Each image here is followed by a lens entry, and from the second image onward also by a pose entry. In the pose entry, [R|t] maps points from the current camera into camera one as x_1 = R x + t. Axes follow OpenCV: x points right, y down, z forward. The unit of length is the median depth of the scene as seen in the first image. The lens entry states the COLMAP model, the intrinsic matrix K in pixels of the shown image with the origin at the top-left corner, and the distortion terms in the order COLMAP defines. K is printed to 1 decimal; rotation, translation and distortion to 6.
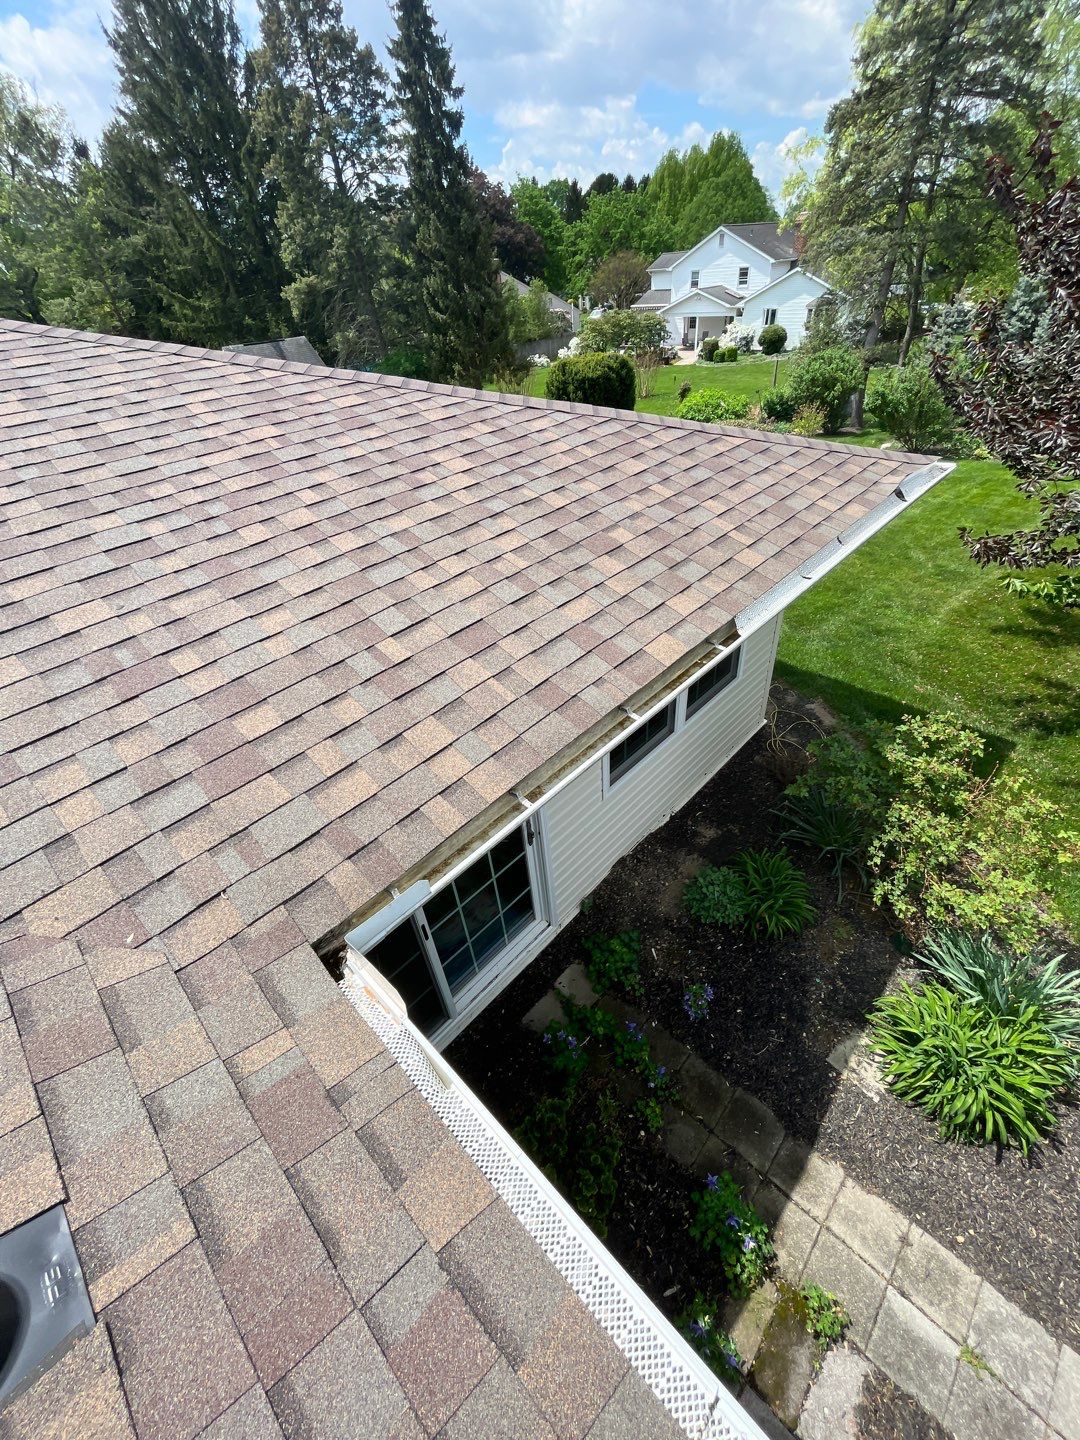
lens RADIAL K [[586.8, 0, 541.1], [0, 586.8, 713.6], [0, 0, 1]] dist [-0.001794, 0.000226]
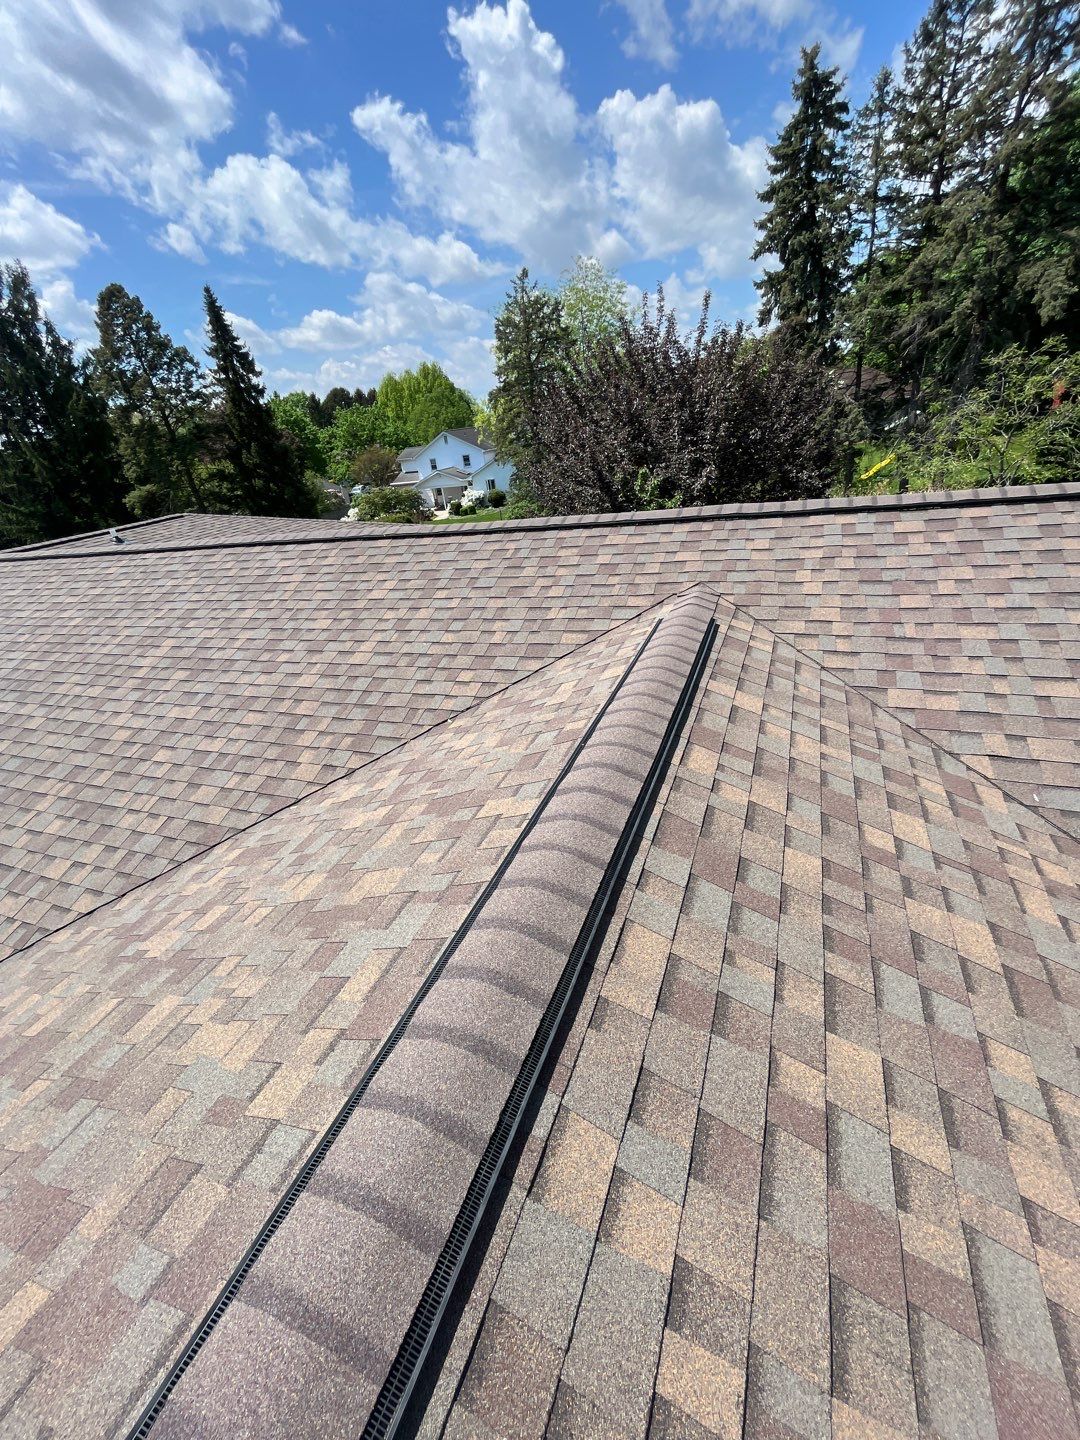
lens RADIAL K [[586.8, 0, 539.8], [0, 586.8, 716.9], [0, 0, 1]] dist [-0.001794, 0.000226]
pose [[0.926417, -0.201216, 0.318219, -0.094298], [0.265388, 0.948522, -0.172844, 0.190262], [-0.267059, 0.244577, 0.932127, -0.306207]]
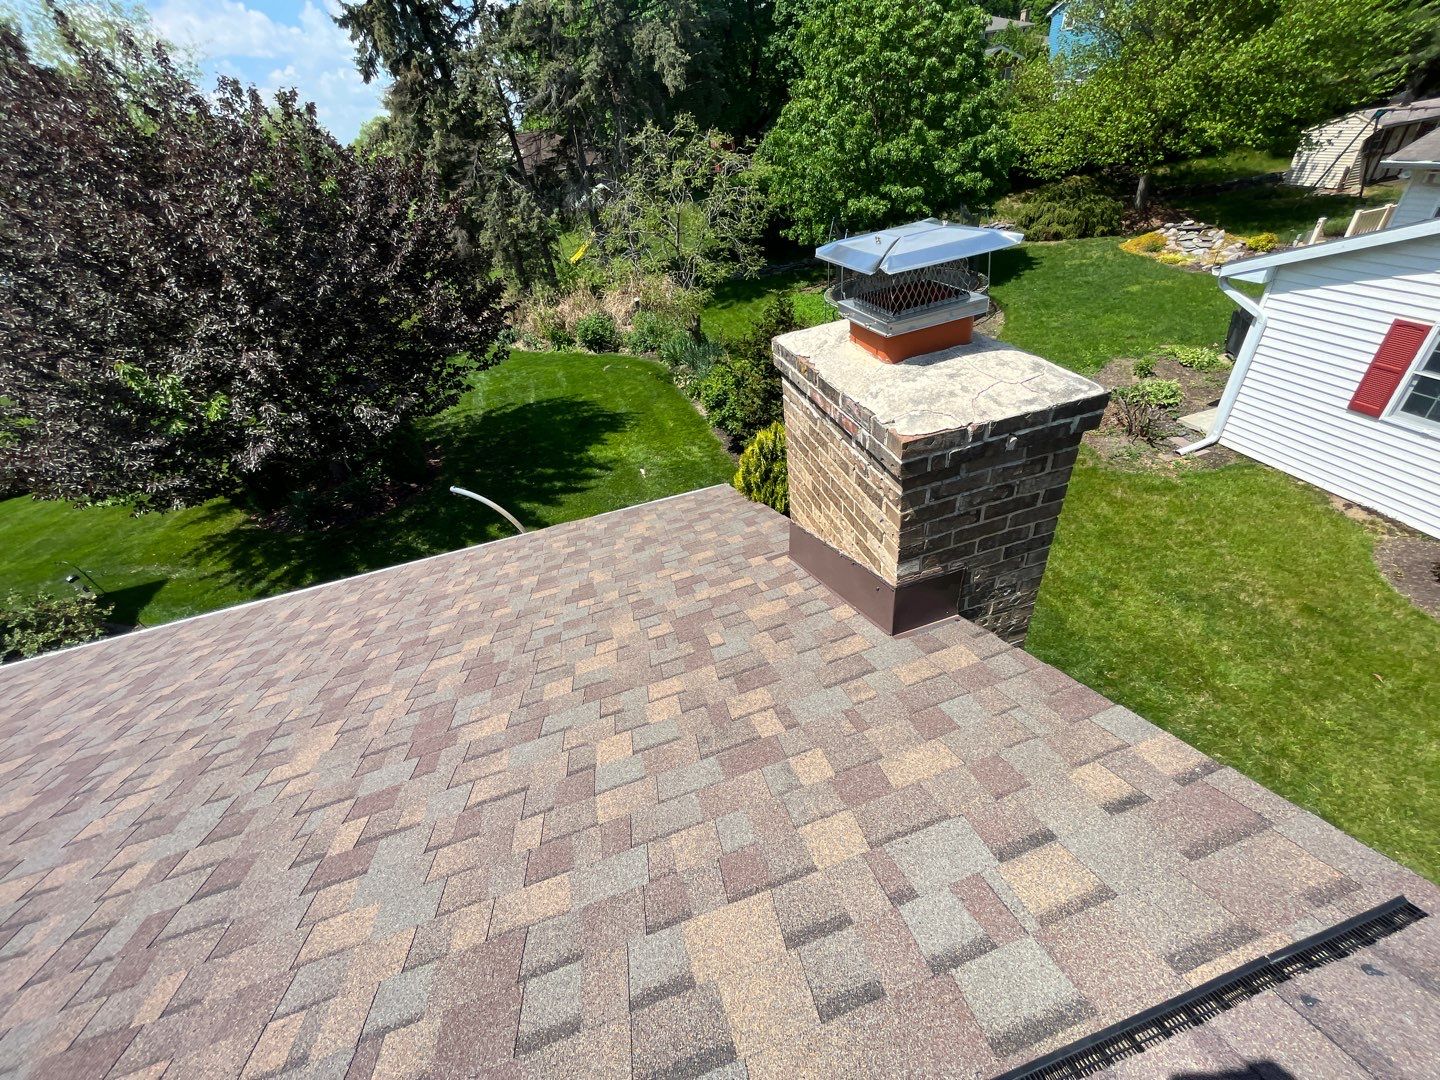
lens RADIAL K [[586.8, 0, 713.7], [0, 586.8, 546.0], [0, 0, 1]] dist [-0.001794, 0.000226]
pose [[0.509596, -0.505973, 0.695919, 0.066241], [0.587360, 0.795613, 0.148355, 0.124554], [-0.628746, 0.333154, 0.702629, -0.258429]]
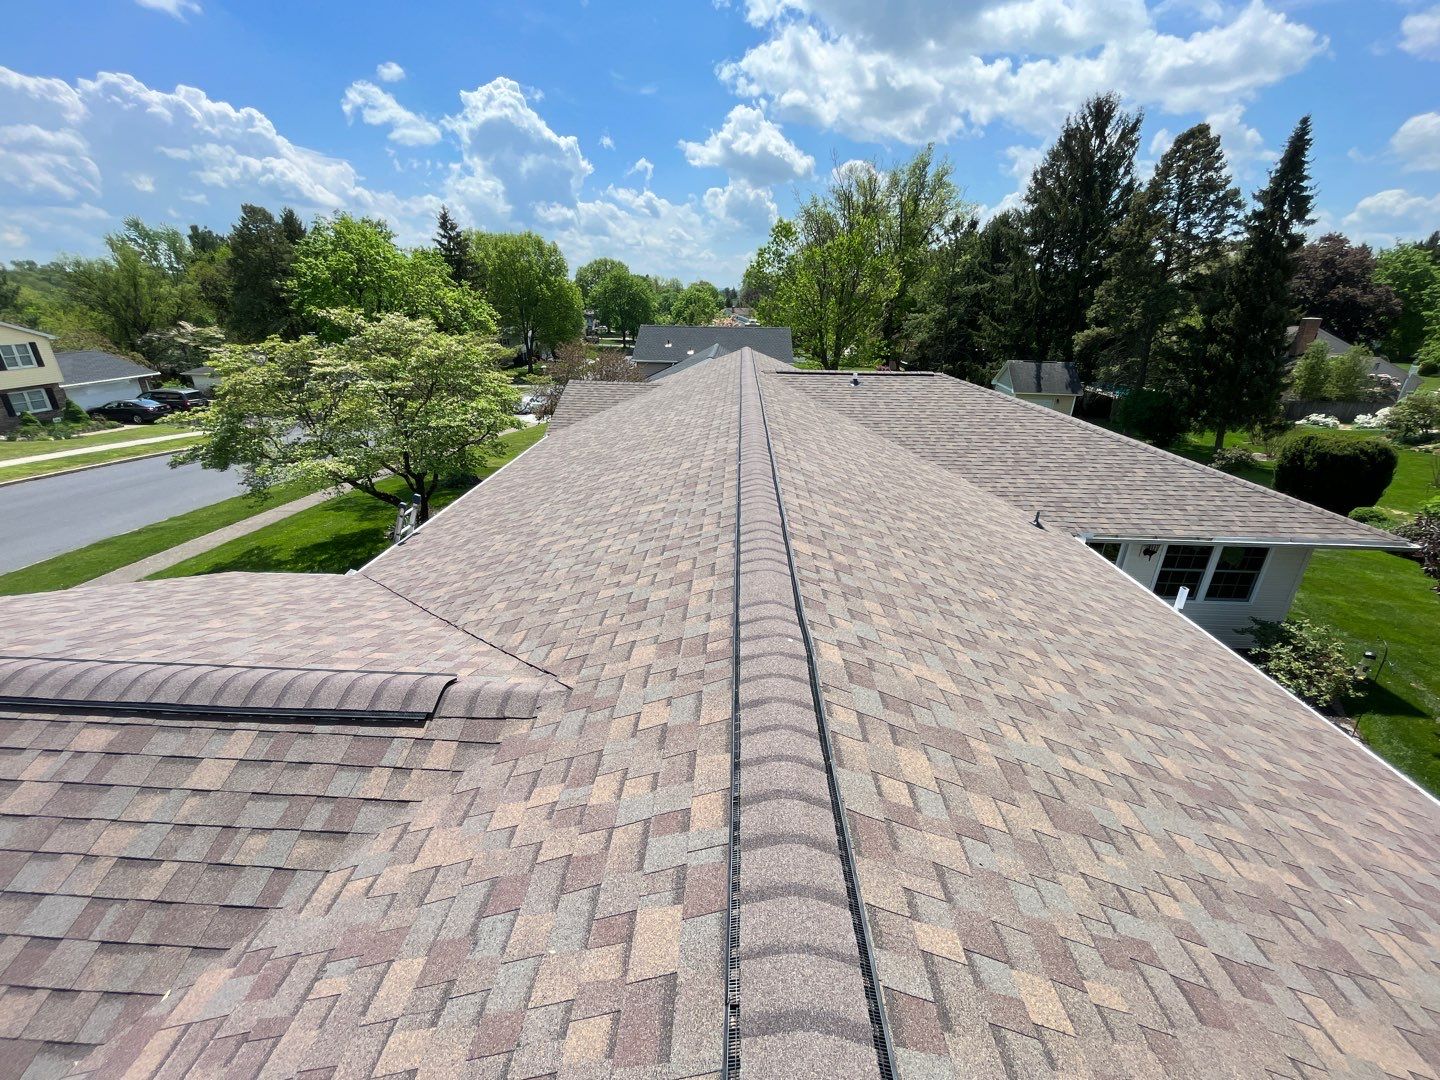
lens RADIAL K [[586.8, 0, 720.8], [0, 586.8, 535.1], [0, 0, 1]] dist [-0.001794, 0.000226]
pose [[0.664205, 0.360681, -0.654783, 0.056417], [-0.504903, 0.862377, -0.037137, 0.117935], [0.551275, 0.355268, 0.754904, -0.264690]]
